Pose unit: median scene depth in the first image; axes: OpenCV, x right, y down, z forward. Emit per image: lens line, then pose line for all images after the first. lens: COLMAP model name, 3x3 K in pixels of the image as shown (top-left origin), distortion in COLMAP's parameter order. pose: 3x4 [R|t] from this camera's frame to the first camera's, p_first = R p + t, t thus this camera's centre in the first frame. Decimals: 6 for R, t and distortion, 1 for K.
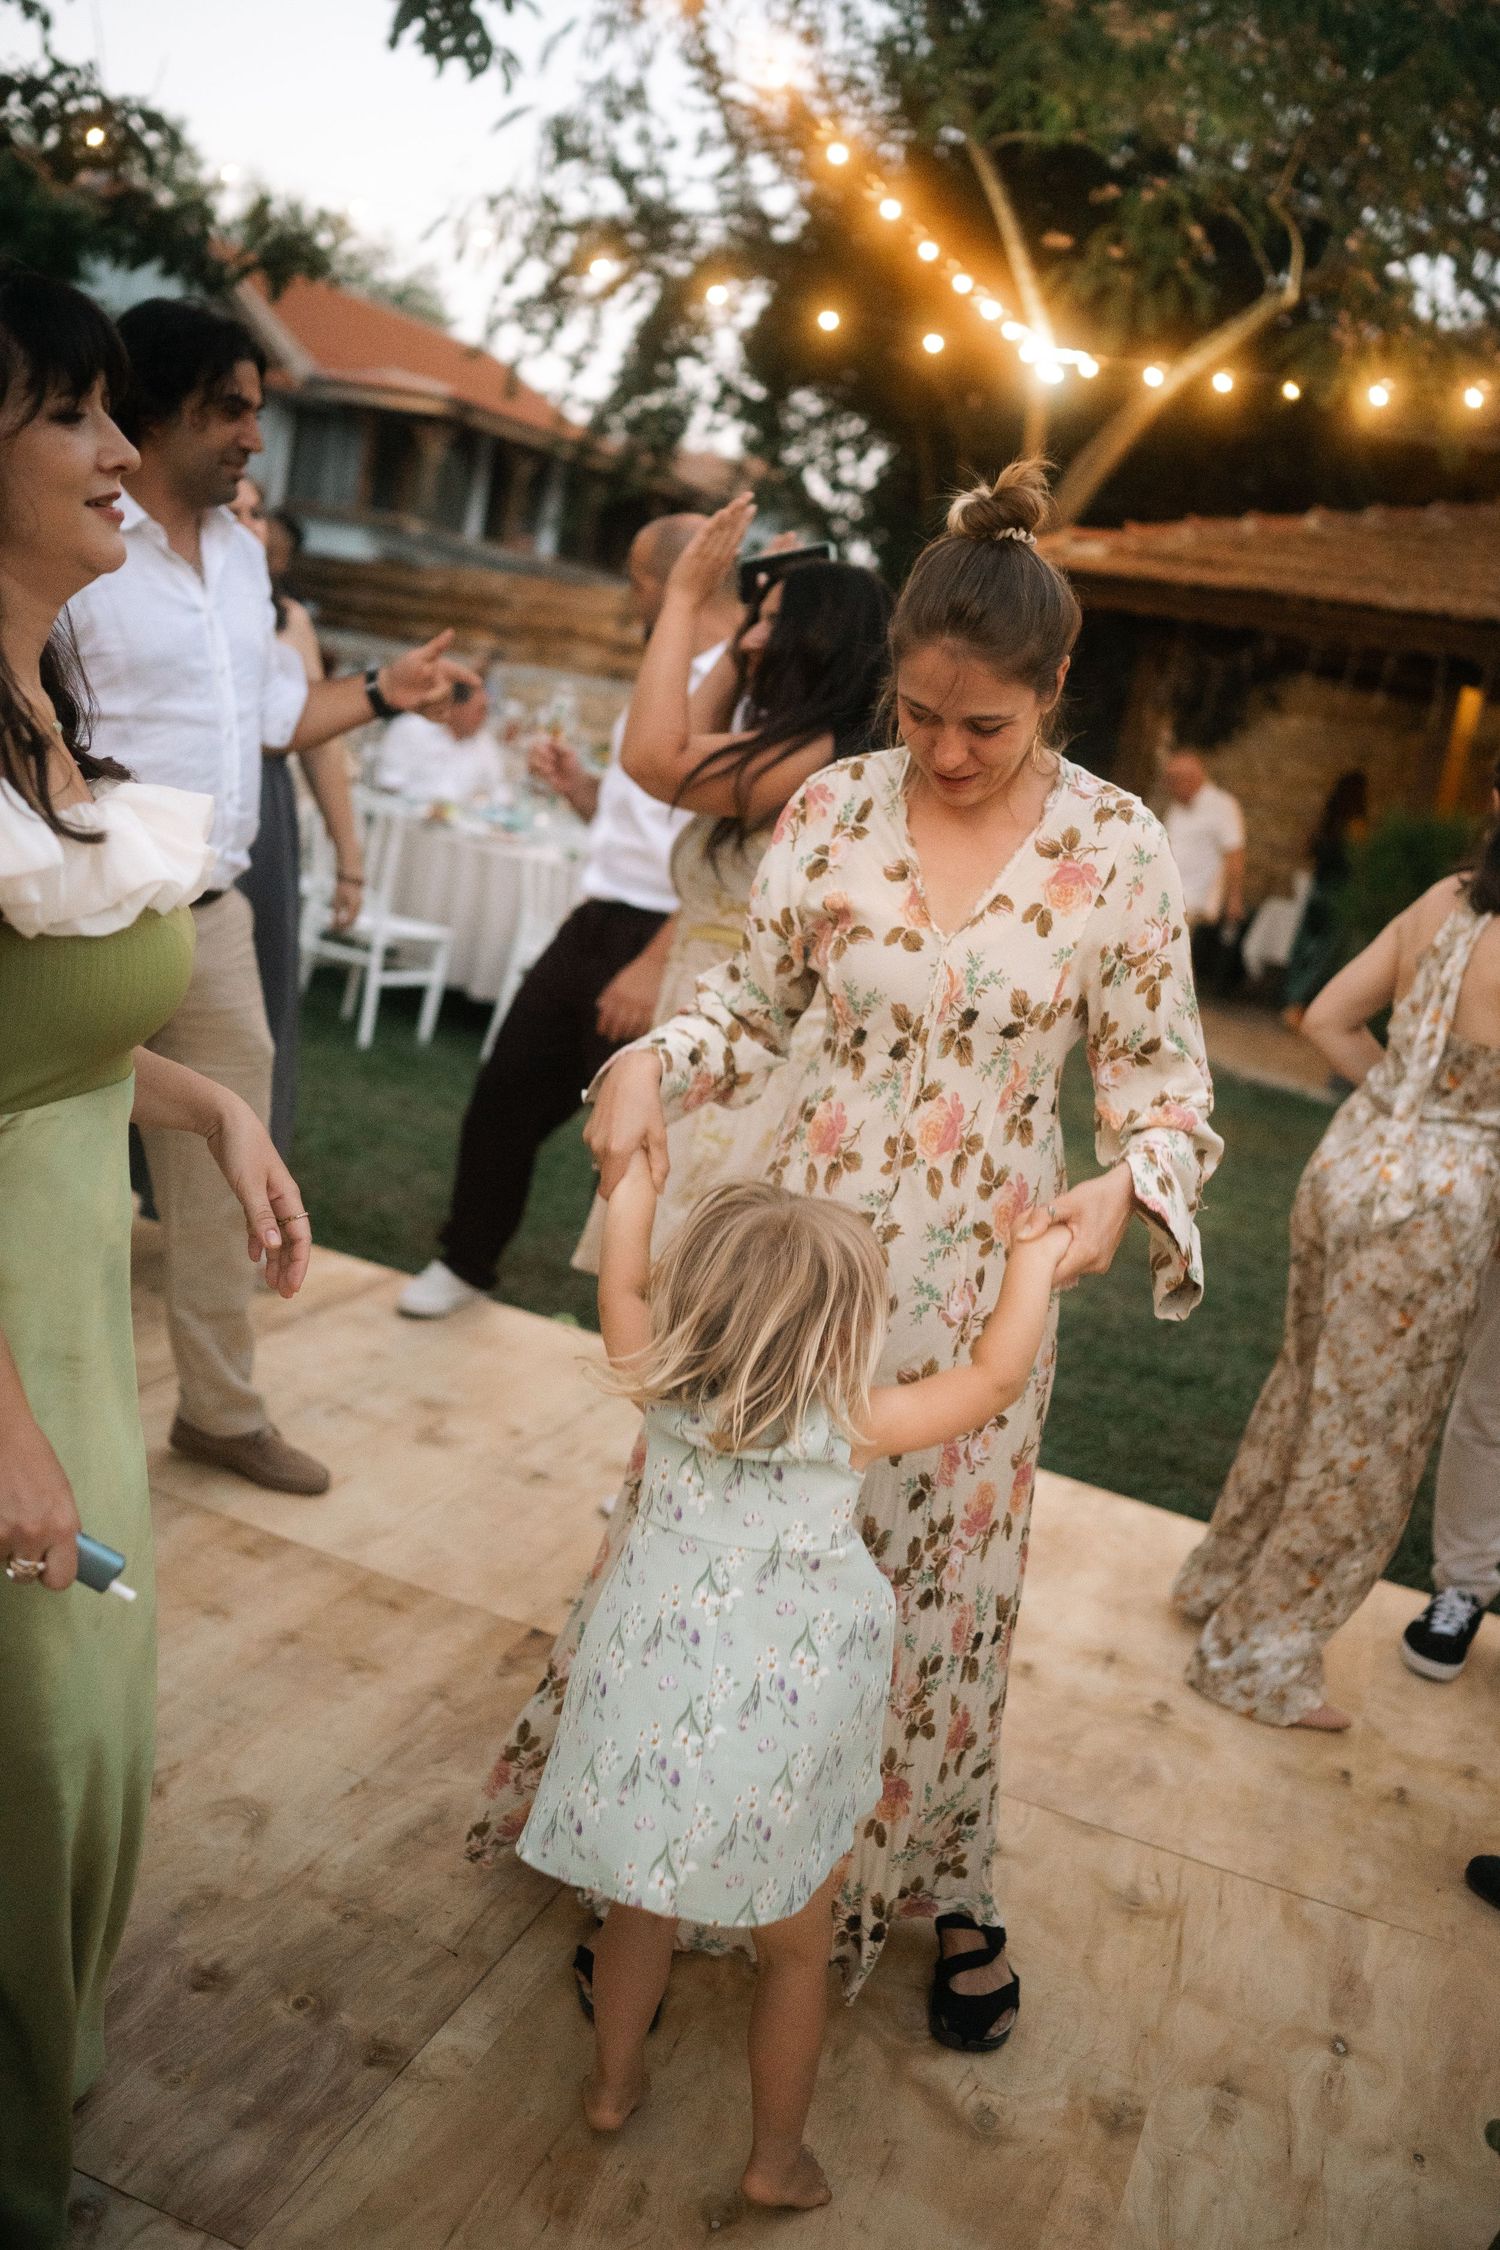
lens RADIAL K [[2109.8, 0, 754.6], [0, 2109.8, 1111.6], [0, 0, 1]] dist [0.004269, 0.007696]
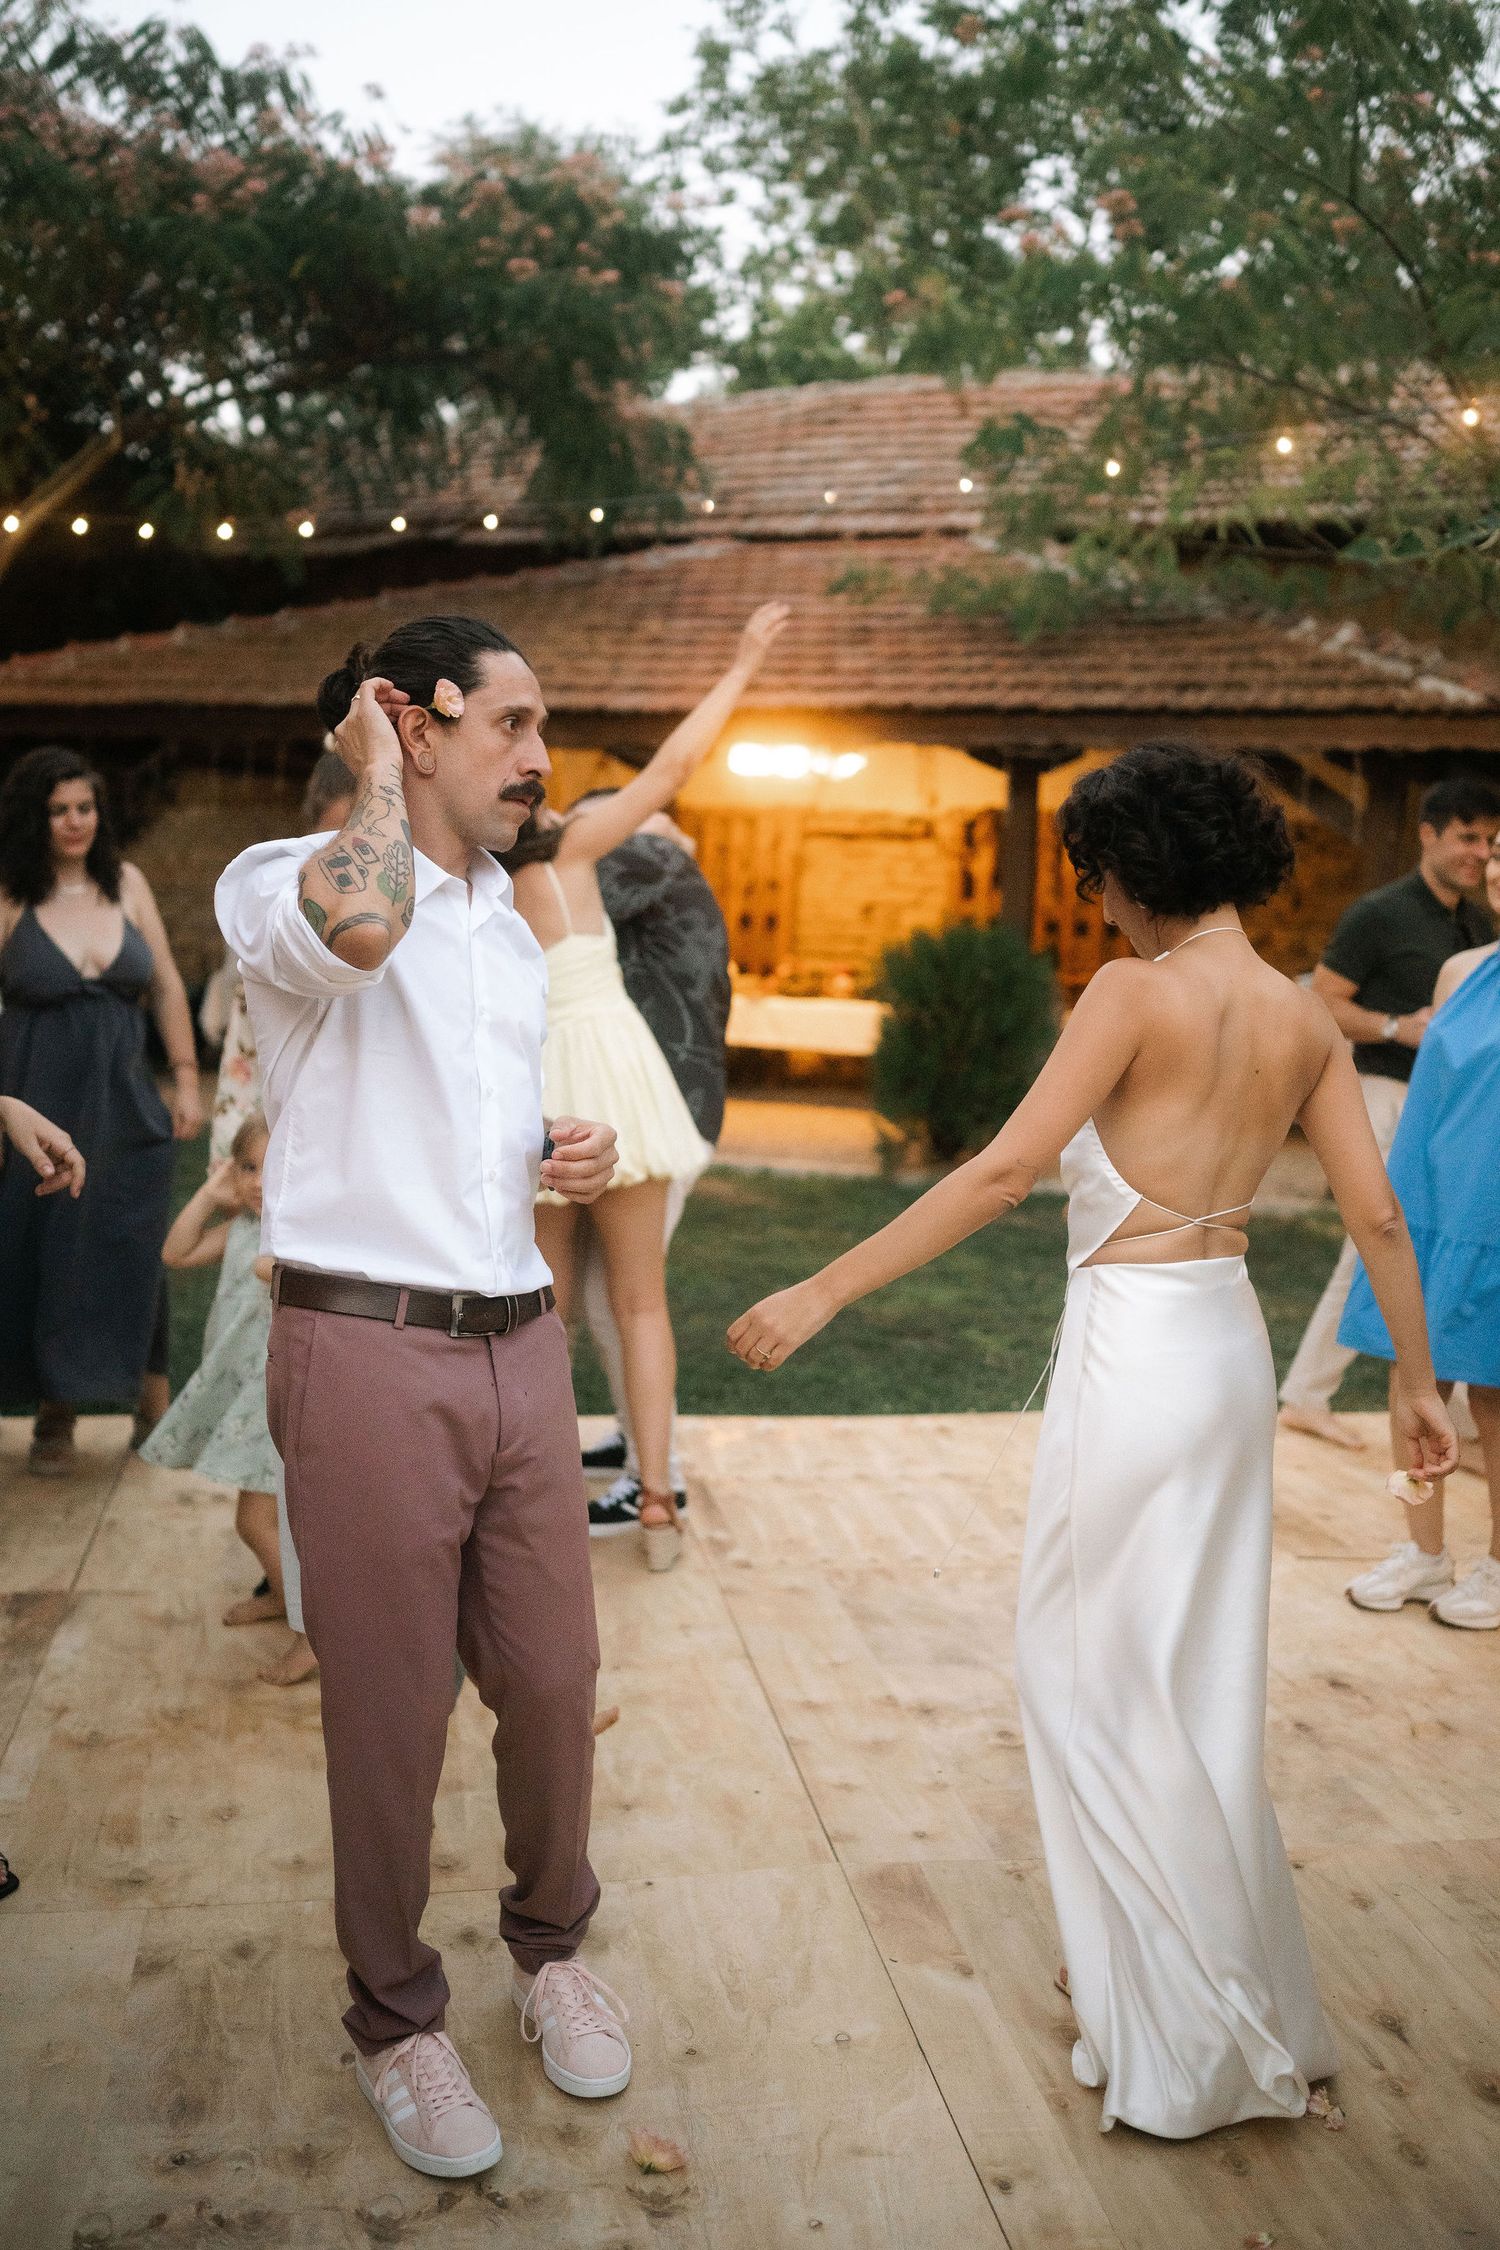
lens RADIAL K [[2108.1, 0, 738.1], [0, 2108.1, 1119.0], [0, 0, 1]] dist [-0.000937, 0.009875]
pose [[0.860439, -0.210861, 0.463878, -0.055163], [0.227238, 0.973611, 0.021067, 0.014671], [-0.456079, 0.087284, 0.885649, -0.106984]]
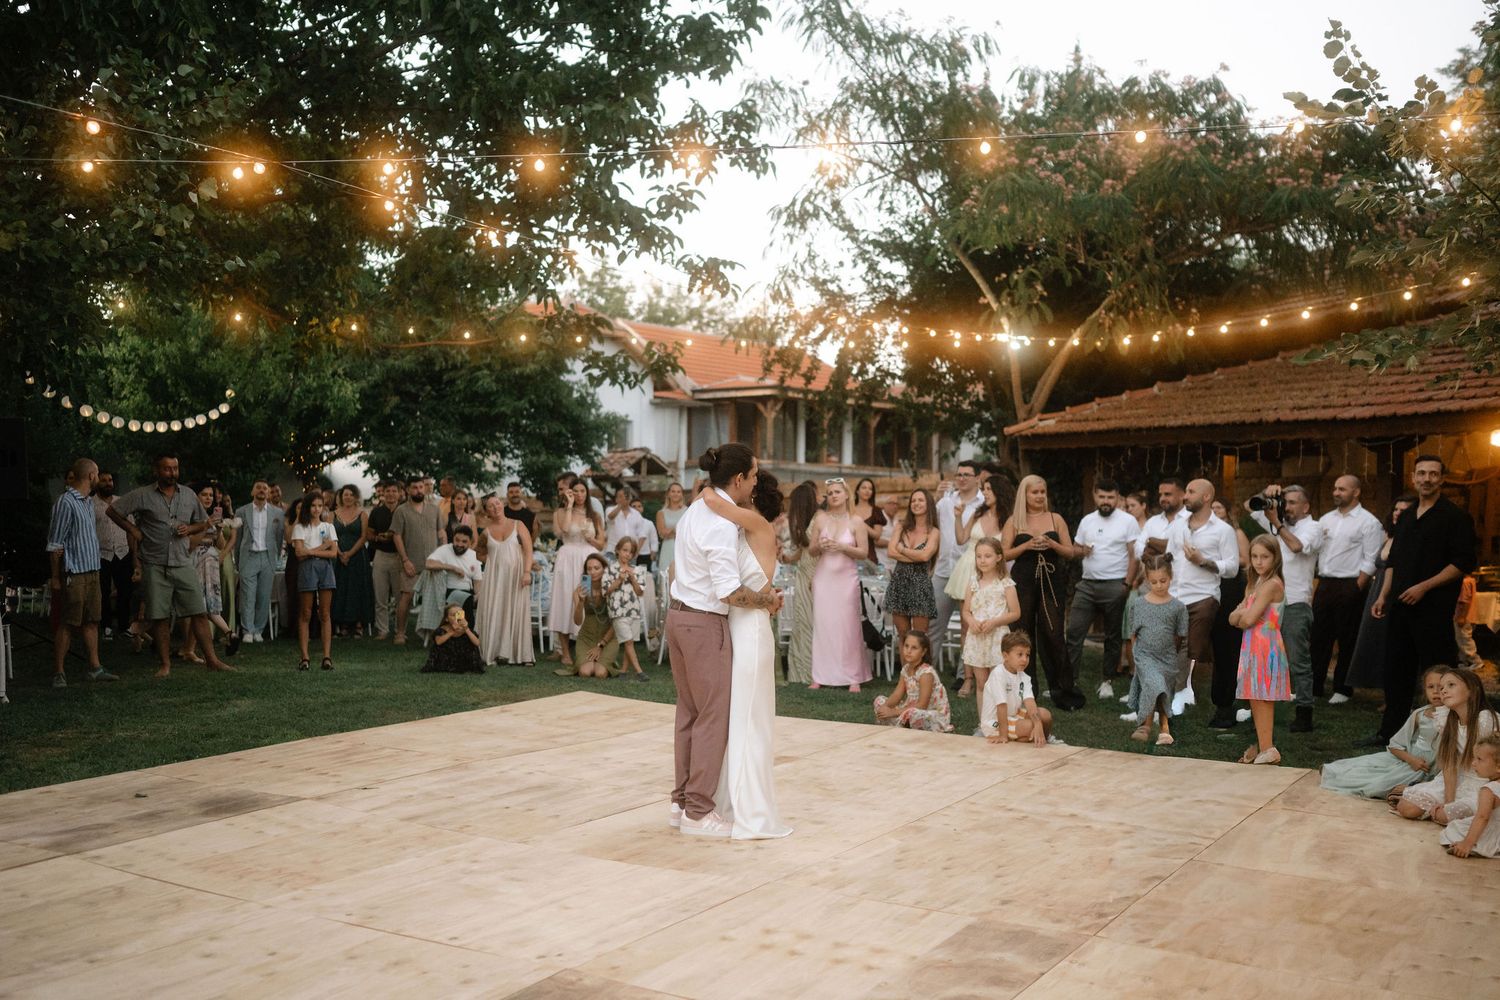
lens RADIAL K [[1490.8, 0, 717.5], [0, 1490.8, 566.5], [0, 0, 1]] dist [0.005837, -0.003166]
pose [[0.963882, -0.166848, -0.207587, 0.127210], [0.125277, 0.971868, -0.199446, 0.125571], [0.235024, 0.166237, 0.957668, -0.466141]]
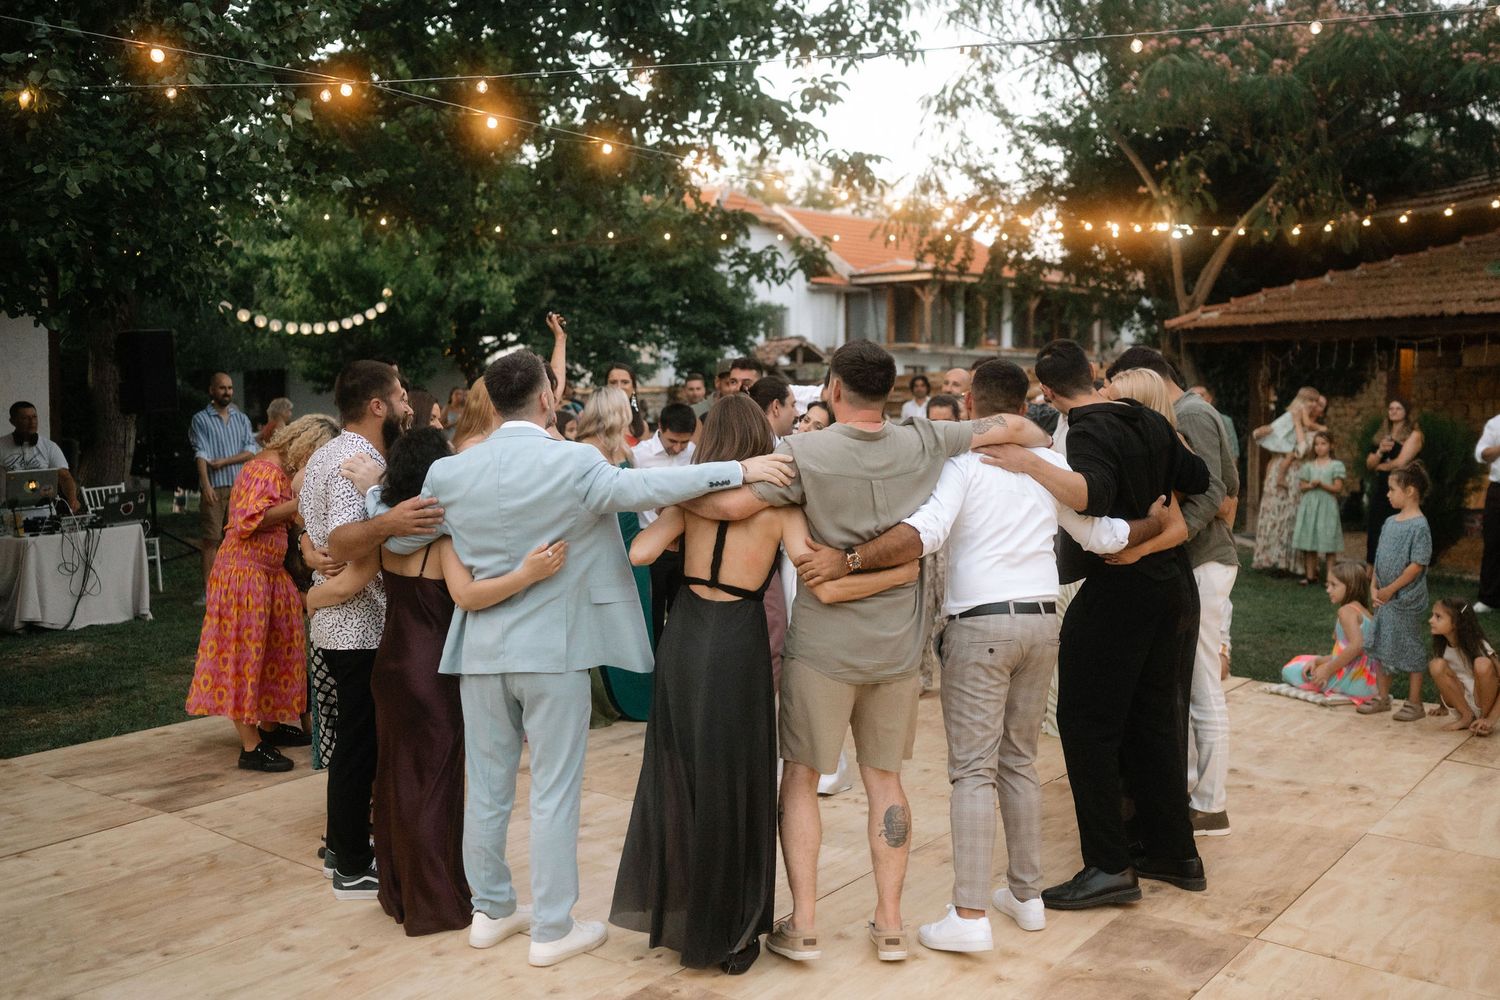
lens RADIAL K [[1466.1, 0, 763.0], [0, 1466.1, 504.2], [0, 0, 1]] dist [0.001602, 0.010216]
pose [[0.943168, -0.162124, -0.290086, 0.133253], [0.116056, 0.978653, -0.169615, 0.095873], [0.311392, 0.126309, 0.941850, -0.419695]]
